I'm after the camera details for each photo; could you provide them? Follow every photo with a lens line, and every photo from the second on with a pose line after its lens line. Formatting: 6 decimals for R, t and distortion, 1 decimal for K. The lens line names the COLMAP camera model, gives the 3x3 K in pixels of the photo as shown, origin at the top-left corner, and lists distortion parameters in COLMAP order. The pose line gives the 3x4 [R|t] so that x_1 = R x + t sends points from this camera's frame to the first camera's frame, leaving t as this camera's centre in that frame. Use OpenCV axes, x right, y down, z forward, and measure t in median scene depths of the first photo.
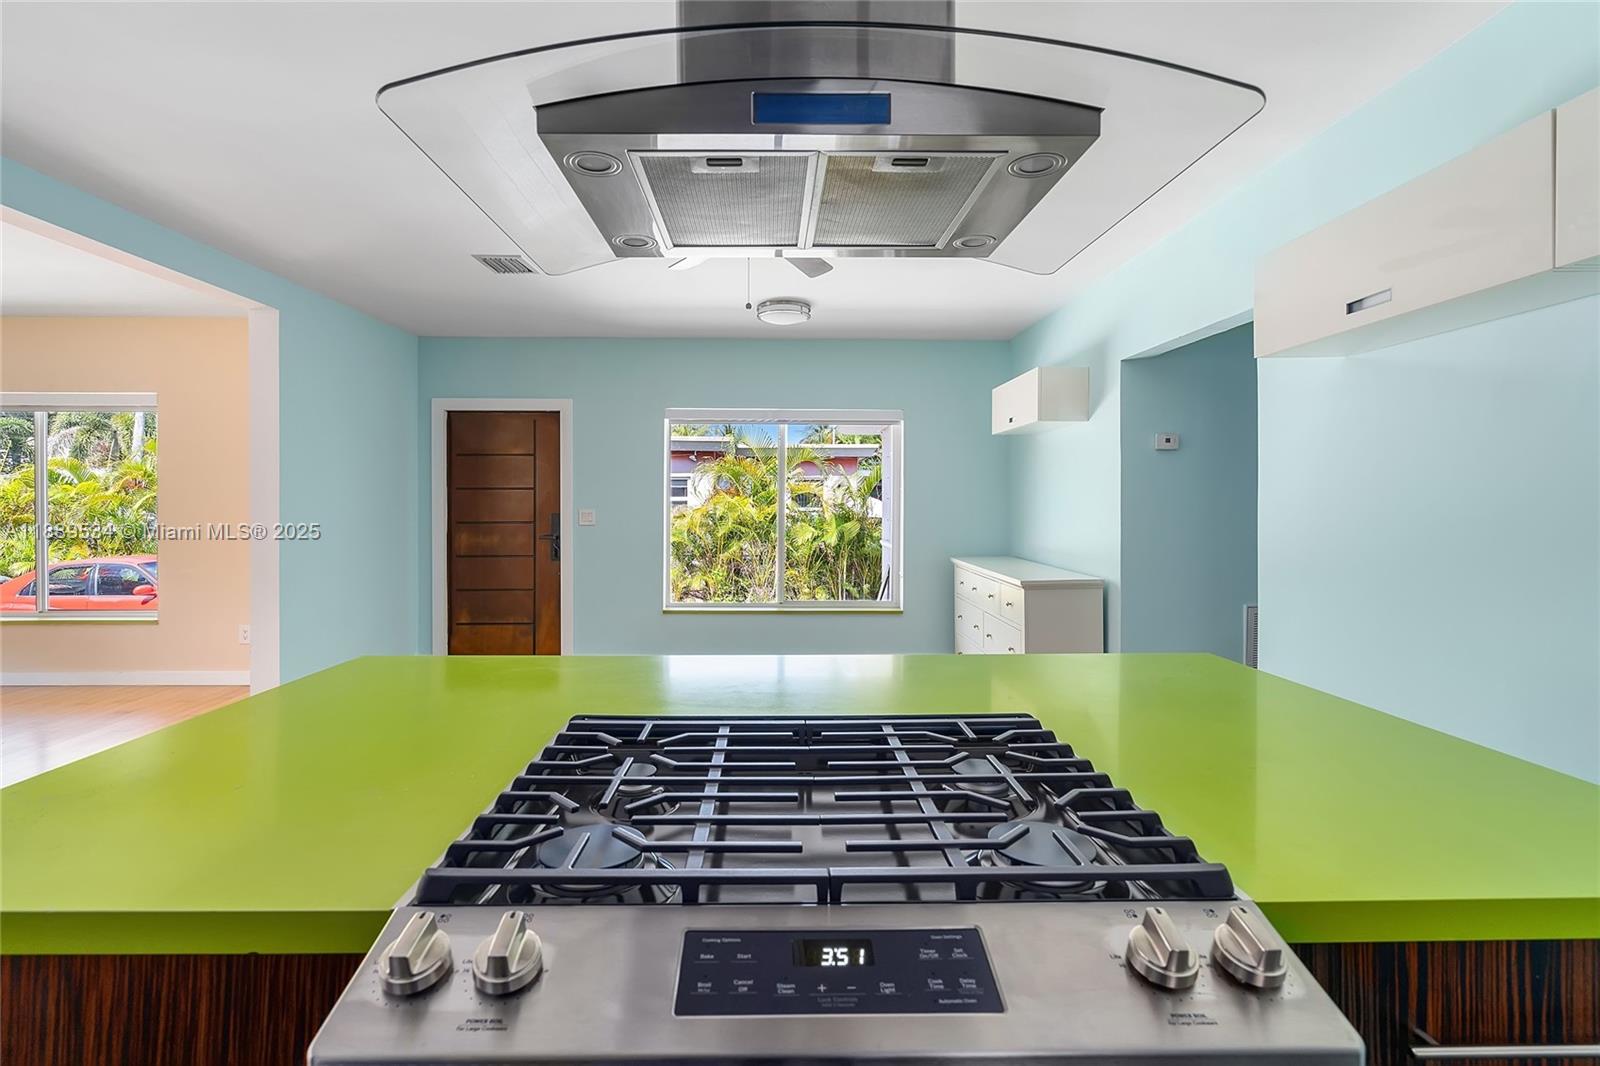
lens RADIAL K [[733.3, 0, 778.4], [0, 733.3, 506.0], [0, 0, 1]] dist [-0.006537, 0.003126]
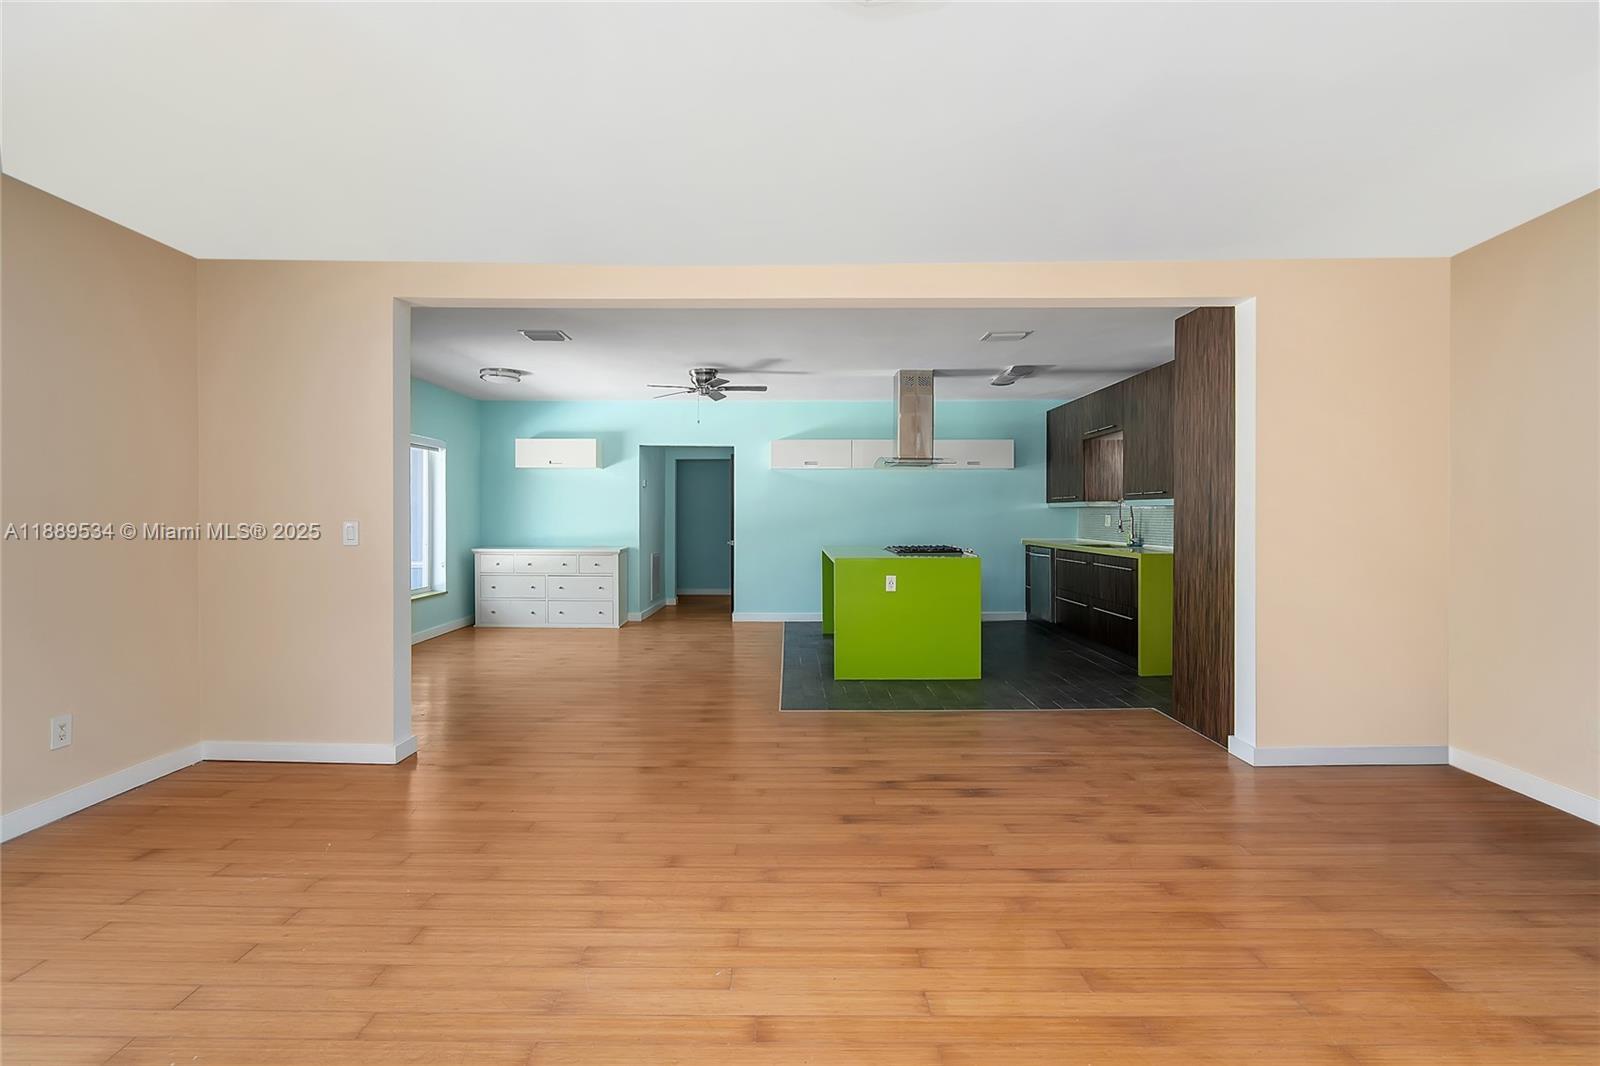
lens RADIAL K [[733.3, 0, 780.9], [0, 733.3, 515.0], [0, 0, 1]] dist [-0.006537, 0.003126]
pose [[0.026374, -0.005307, 0.999638, -1.141694], [0.005418, 0.999972, 0.005166, -0.000151], [-0.999637, 0.005280, 0.026402, 0.348565]]
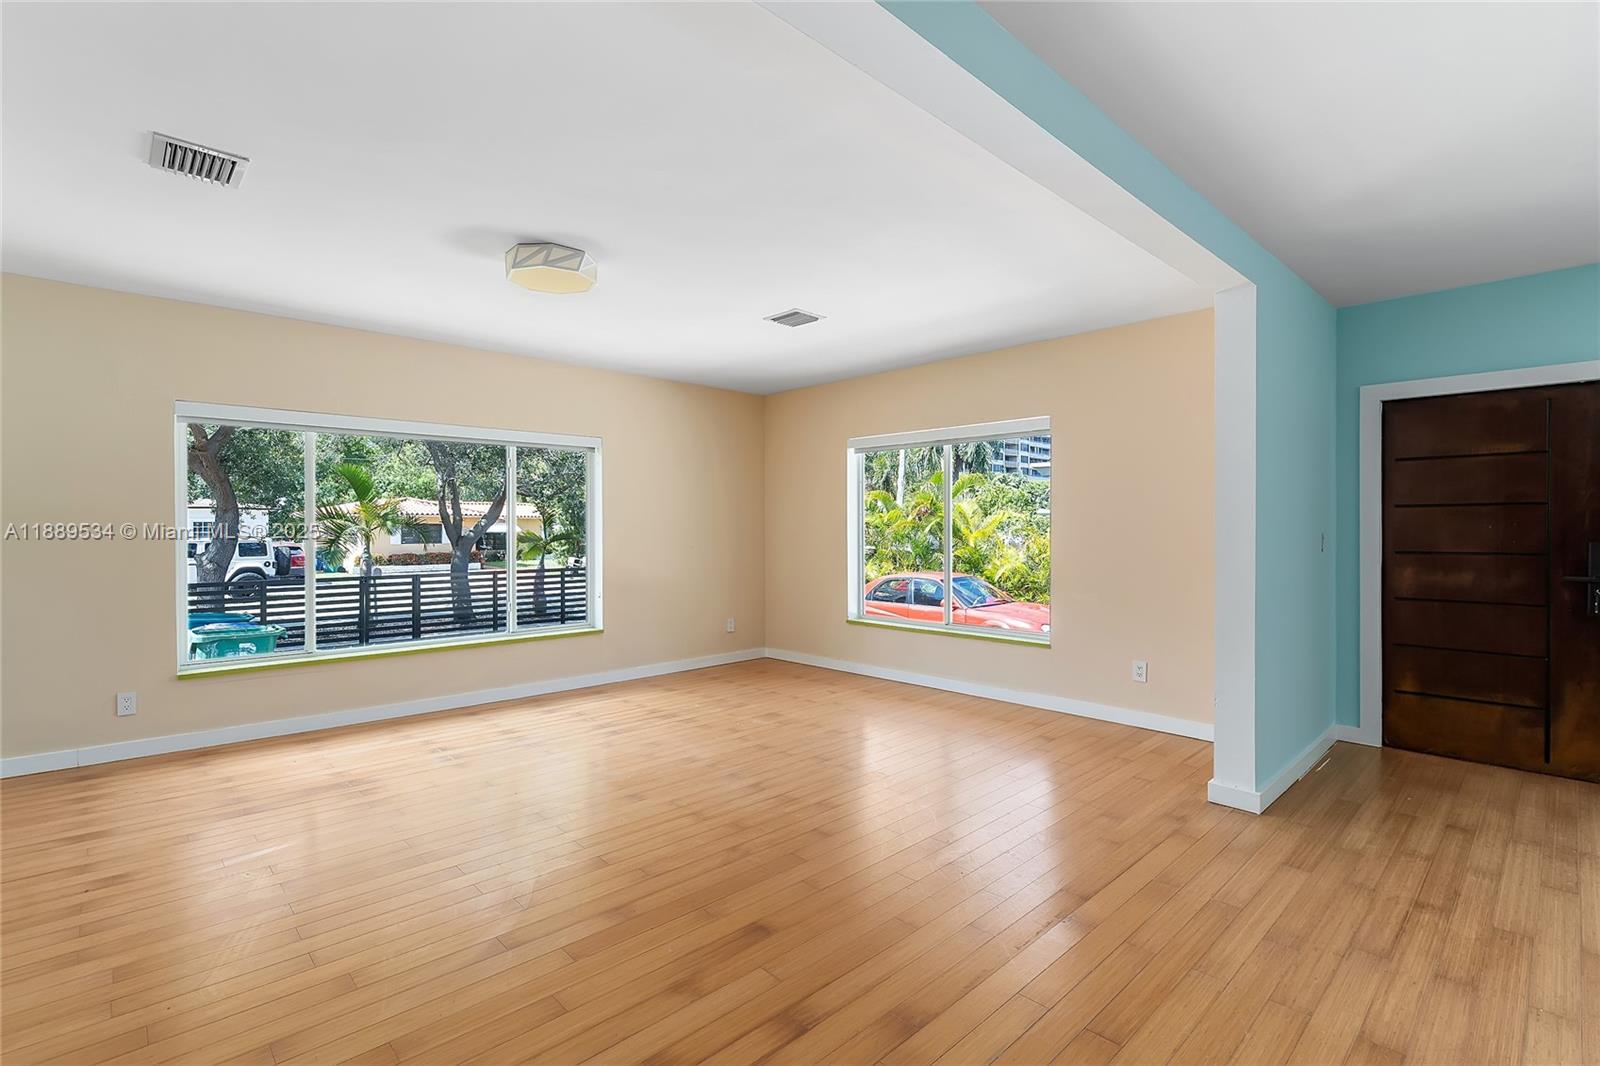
lens RADIAL K [[733.3, 0, 780.5], [0, 733.3, 529.8], [0, 0, 1]] dist [-0.006537, 0.003126]
pose [[0.666556, 0.001306, -0.745454, -0.304500], [-0.002225, 0.999997, -0.000237, 0.001212], [0.745451, 0.001816, 0.666557, 0.053506]]
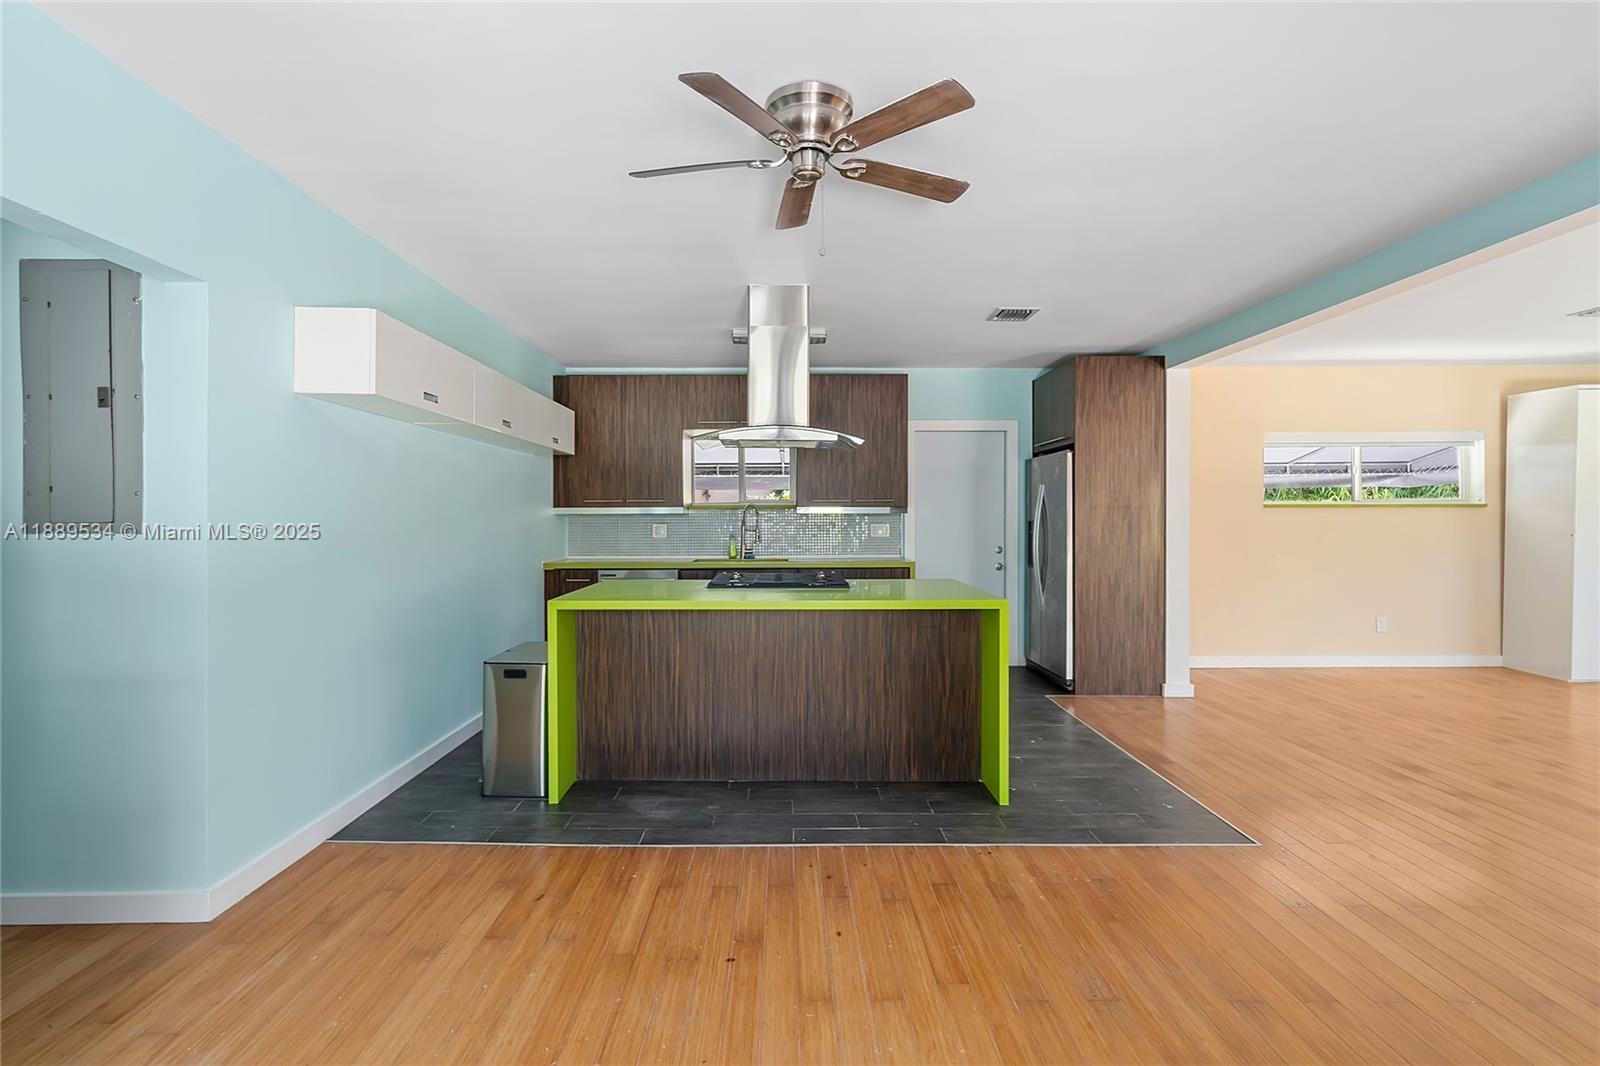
lens RADIAL K [[733.3, 0, 782.8], [0, 733.3, 530.8], [0, 0, 1]] dist [-0.006537, 0.003126]
pose [[-0.999832, -0.000655, 0.018335, -0.008145], [-0.000254, 0.999761, 0.021861, -0.004000], [-0.018345, 0.021852, -0.999593, 0.871677]]
